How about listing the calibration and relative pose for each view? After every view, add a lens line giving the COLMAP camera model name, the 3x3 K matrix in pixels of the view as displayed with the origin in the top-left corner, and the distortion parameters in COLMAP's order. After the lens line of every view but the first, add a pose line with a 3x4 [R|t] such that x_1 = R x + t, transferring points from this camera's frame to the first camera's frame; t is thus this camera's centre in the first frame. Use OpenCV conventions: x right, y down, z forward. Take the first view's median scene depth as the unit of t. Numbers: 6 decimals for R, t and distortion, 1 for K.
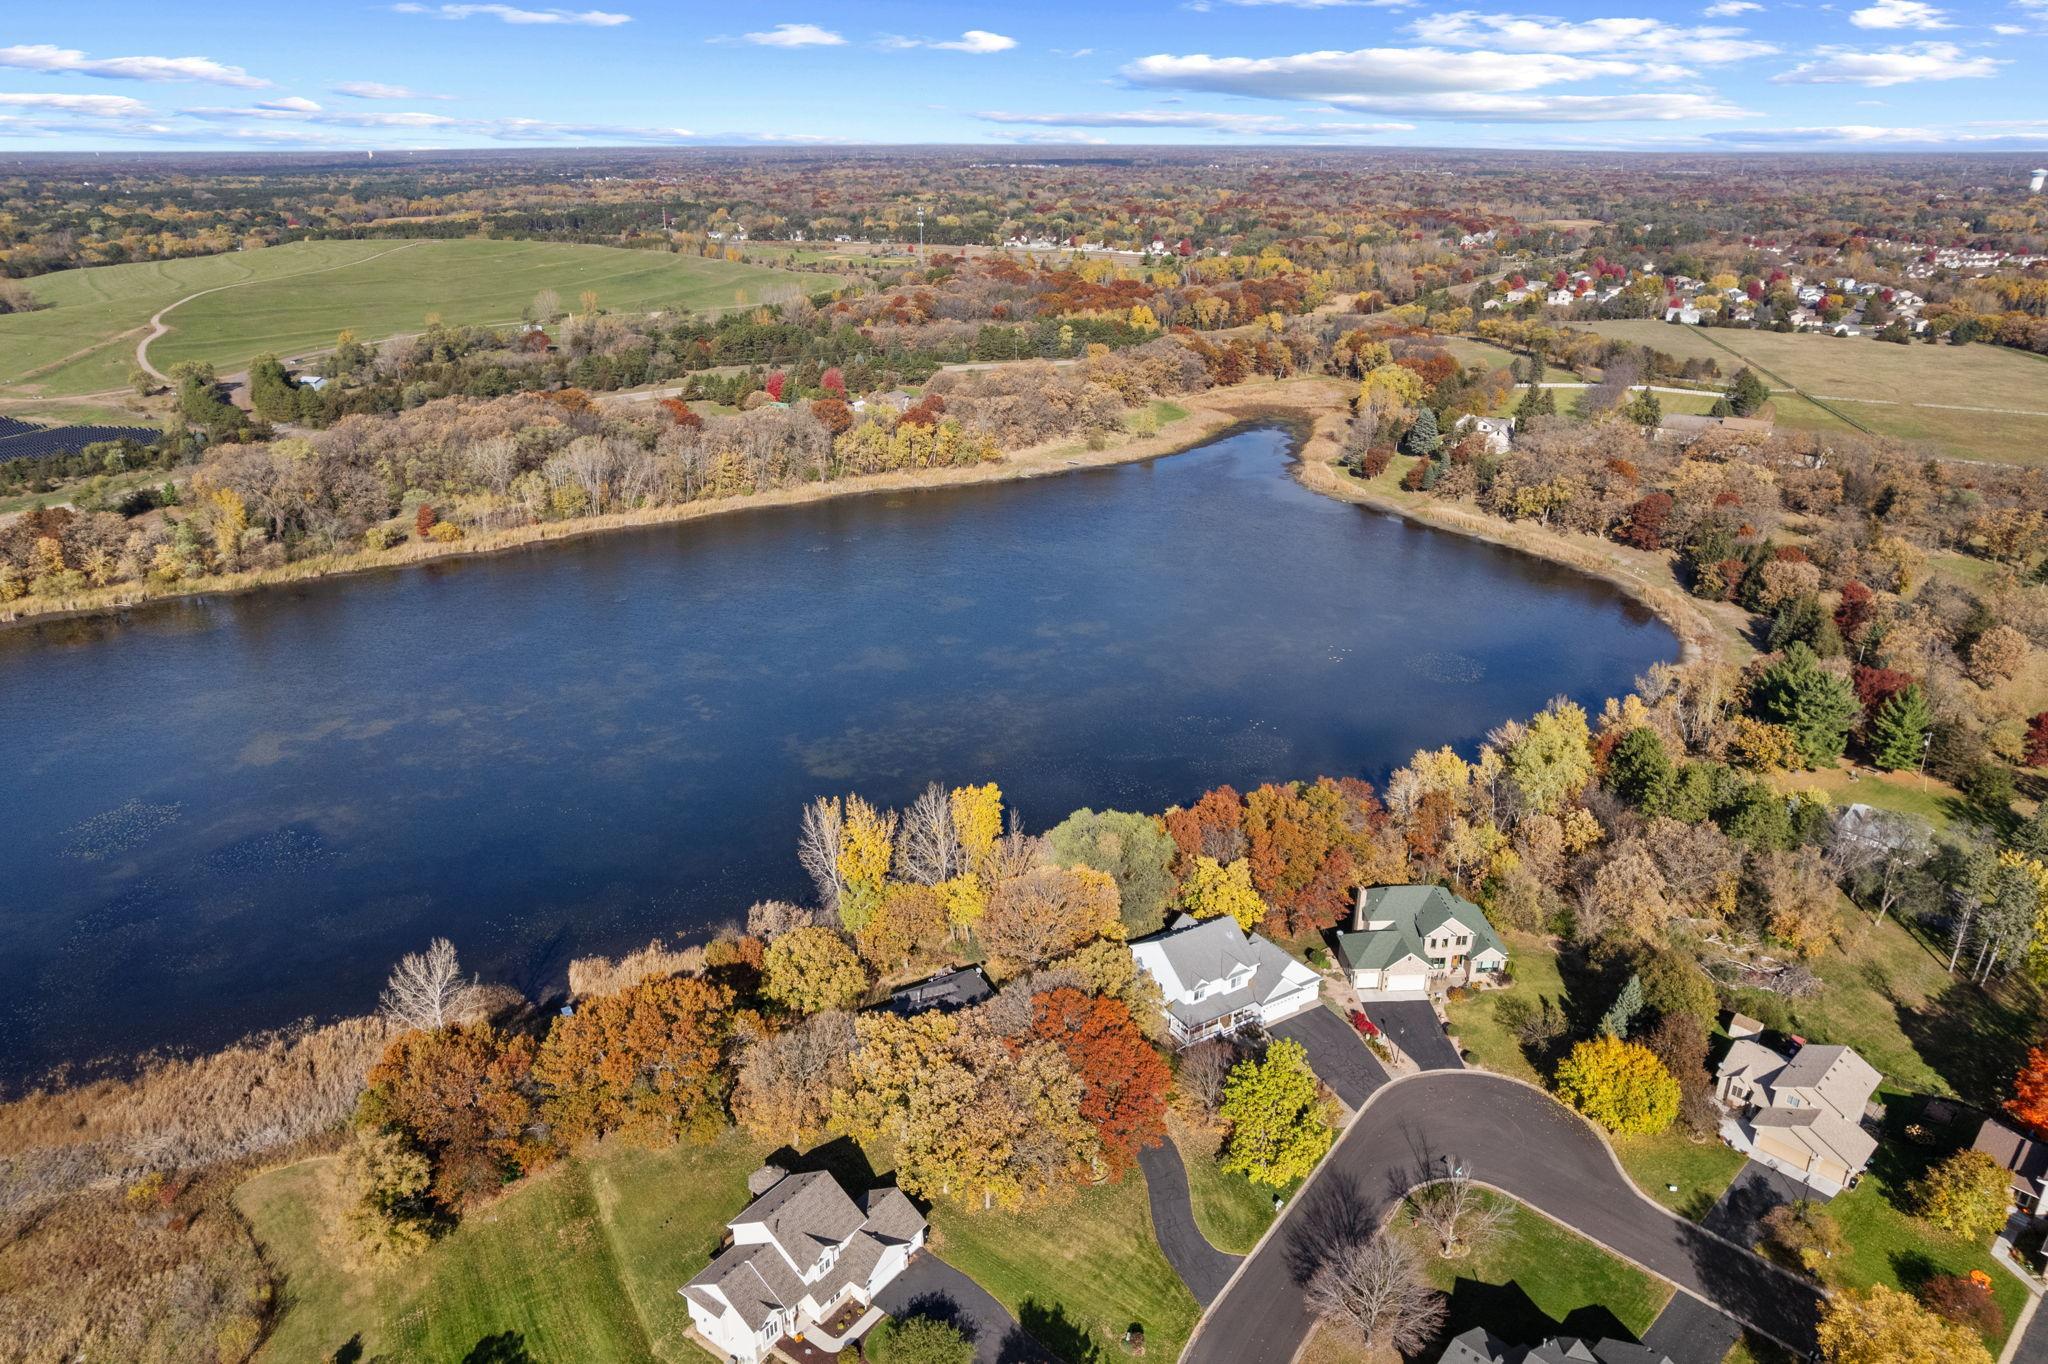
lens RADIAL K [[1341.5, 0, 1024.0], [0, 1341.5, 682.0], [0, 0, 1]] dist [-0.070131, 0.059132]
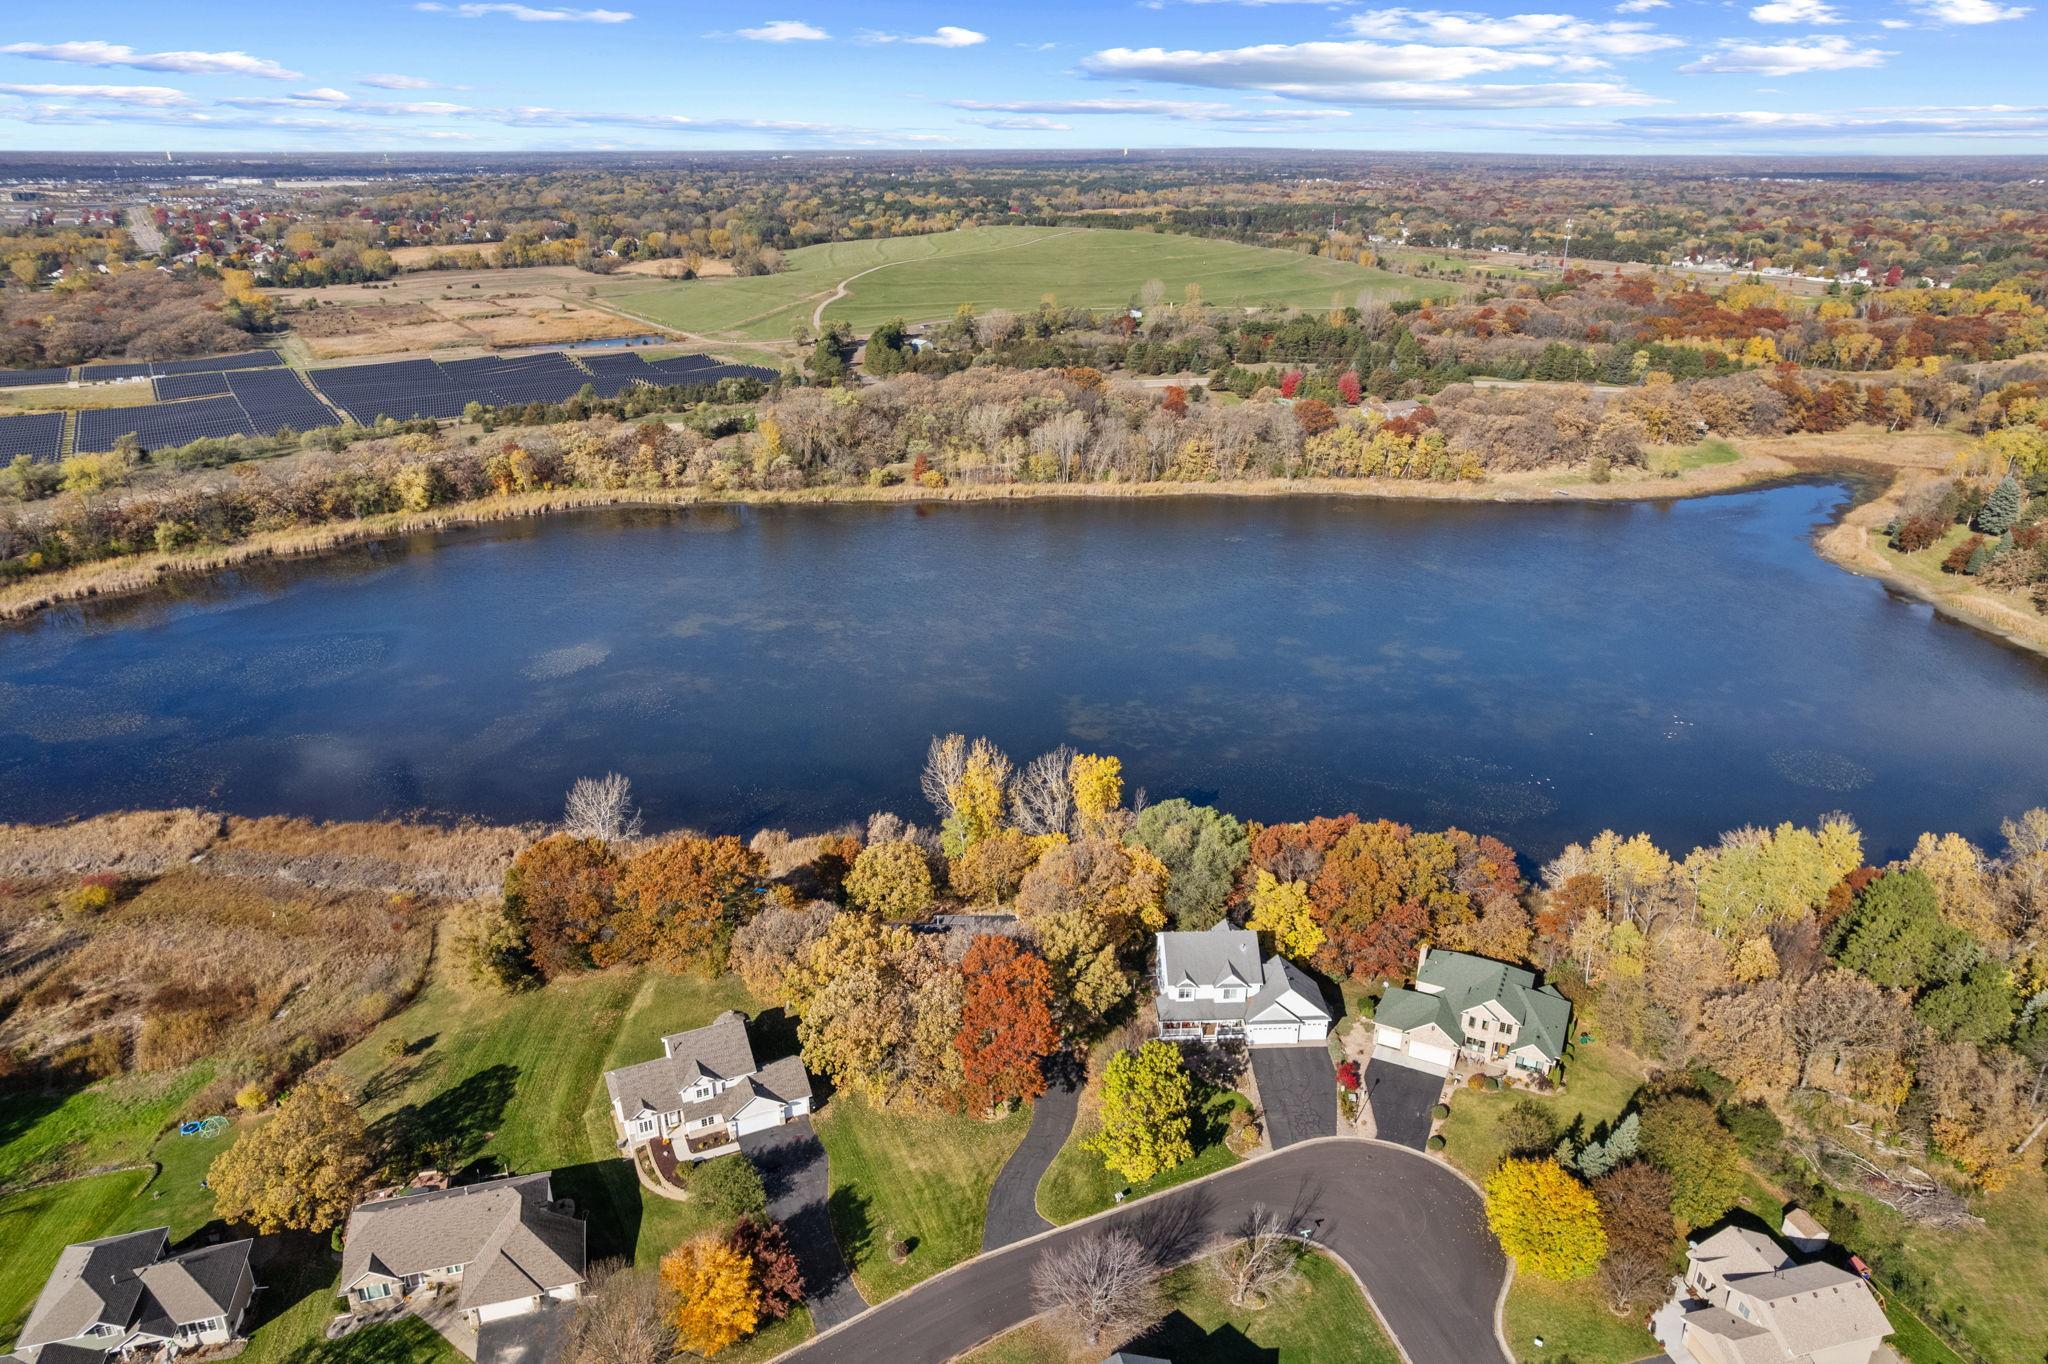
lens RADIAL K [[1323.1, 0, 1027.3], [0, 1323.1, 683.0], [0, 0, 1]] dist [-0.071565, 0.063881]
pose [[0.876609, 0.185066, -0.444194, 0.170225], [-0.183900, 0.981861, 0.046153, -0.007502], [0.444678, 0.041229, 0.894741, 0.021352]]
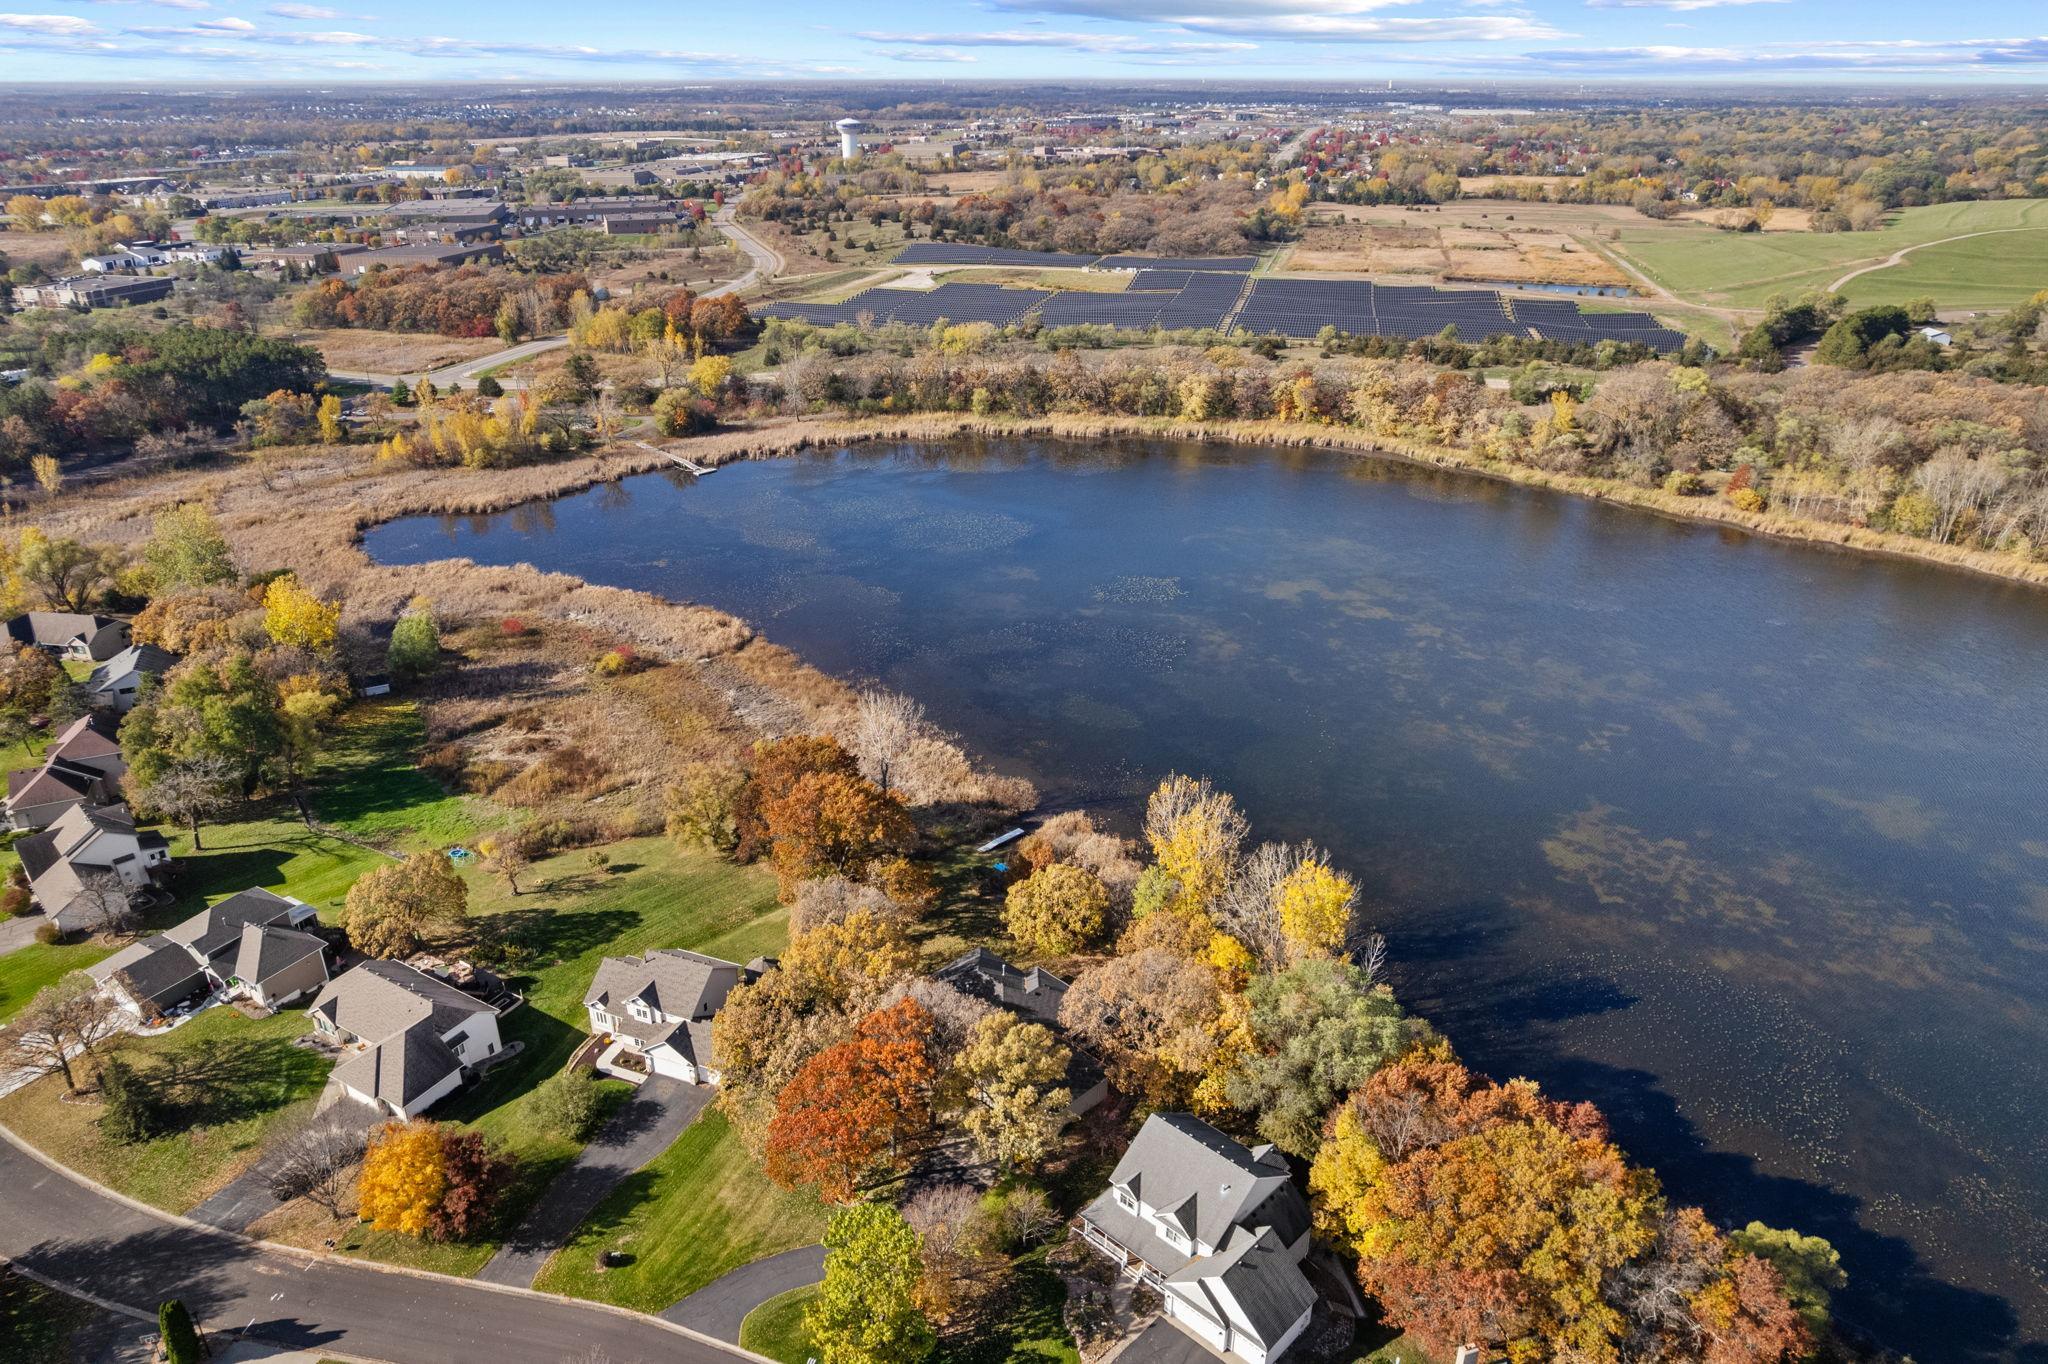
lens RADIAL K [[1341.5, 0, 1024.0], [0, 1341.5, 682.0], [0, 0, 1]] dist [-0.070131, 0.059132]
pose [[0.268376, 0.401589, -0.875614, 0.258045], [-0.363849, 0.883888, 0.293864, -0.085368], [0.891957, 0.239726, 0.383333, 0.240933]]
